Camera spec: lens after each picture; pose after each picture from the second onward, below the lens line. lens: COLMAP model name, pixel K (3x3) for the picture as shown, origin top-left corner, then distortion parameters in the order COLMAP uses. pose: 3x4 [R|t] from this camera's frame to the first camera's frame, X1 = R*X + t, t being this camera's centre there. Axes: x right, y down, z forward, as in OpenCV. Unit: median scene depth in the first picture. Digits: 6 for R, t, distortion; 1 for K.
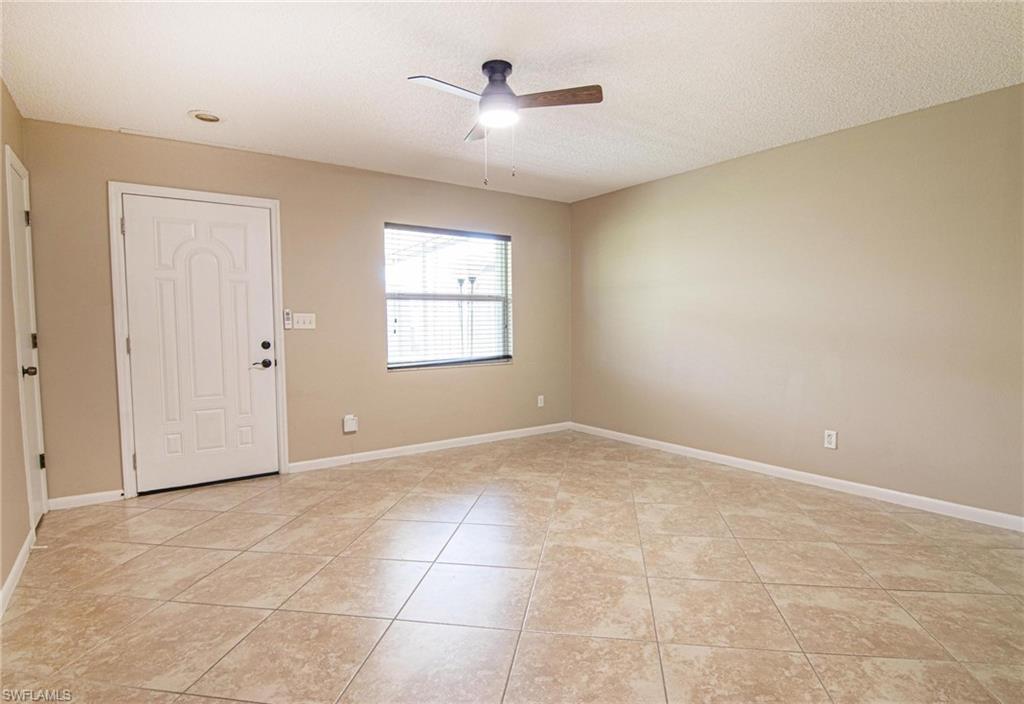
lens RADIAL K [[540.2, 0, 524.8], [0, 540.2, 355.7], [0, 0, 1]] dist [-0.000417, -0.018383]
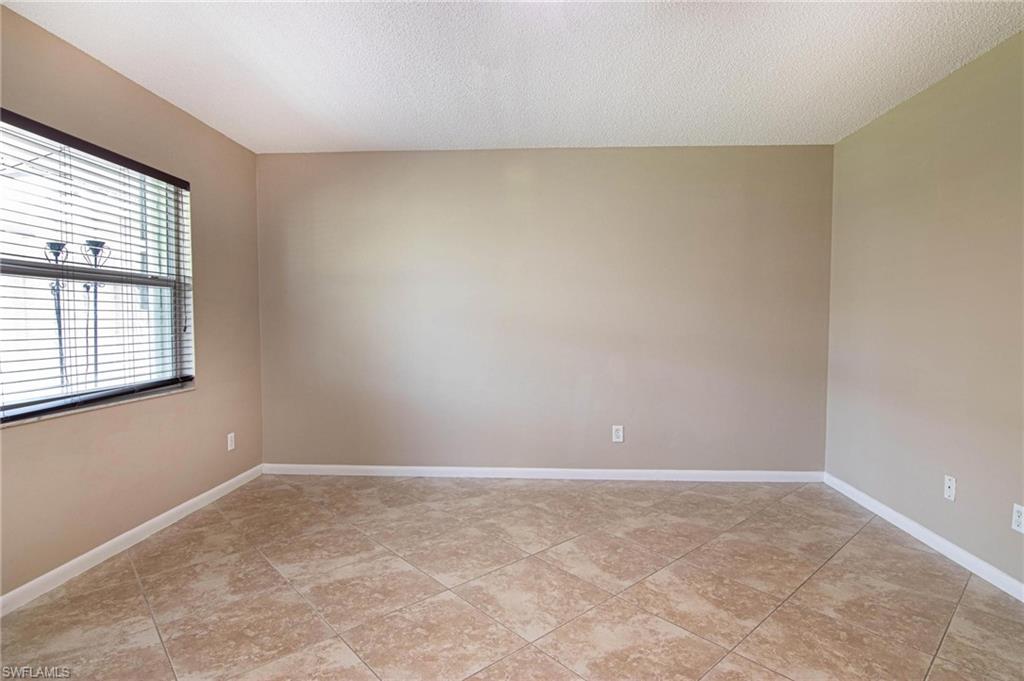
lens RADIAL K [[517.1, 0, 509.3], [0, 517.1, 351.1], [0, 0, 1]] dist [-0.001511, -0.014538]
pose [[0.640941, -0.035703, 0.766759, -0.309566], [0.042317, 0.999042, 0.011146, -0.025613], [-0.766423, 0.025303, 0.641838, 0.442840]]
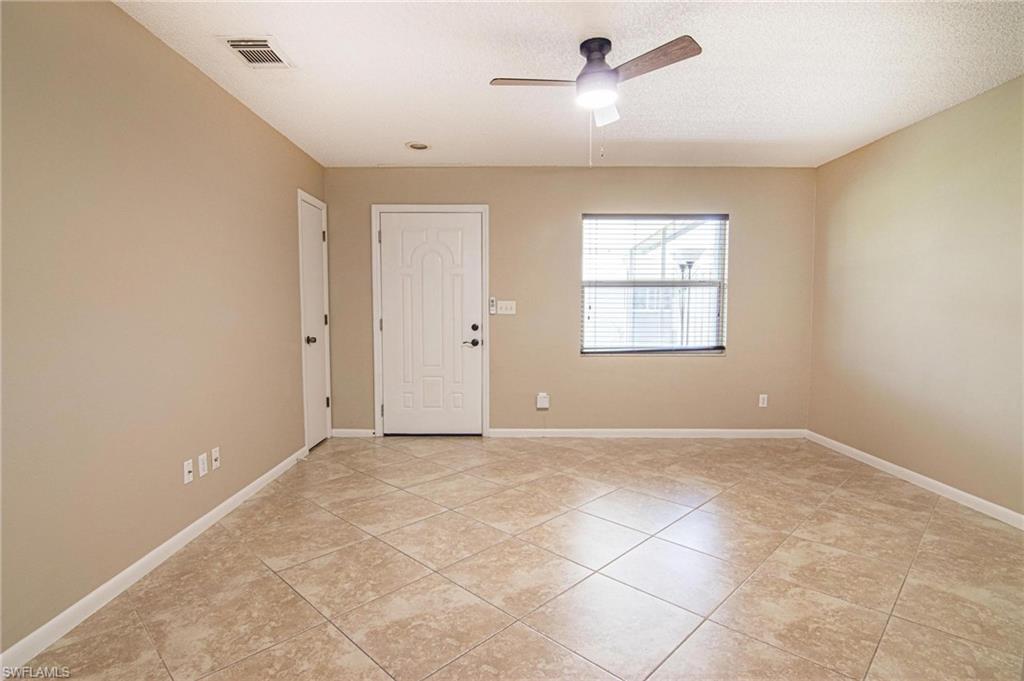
lens RADIAL K [[523.7, 0, 506.2], [0, 523.7, 344.6], [0, 0, 1]] dist [-0.000777, -0.014262]
pose [[0.806103, 0.046876, -0.589916, 0.251678], [-0.042865, 0.998864, 0.020799, -0.008242], [0.590221, 0.008521, 0.807197, 0.098109]]
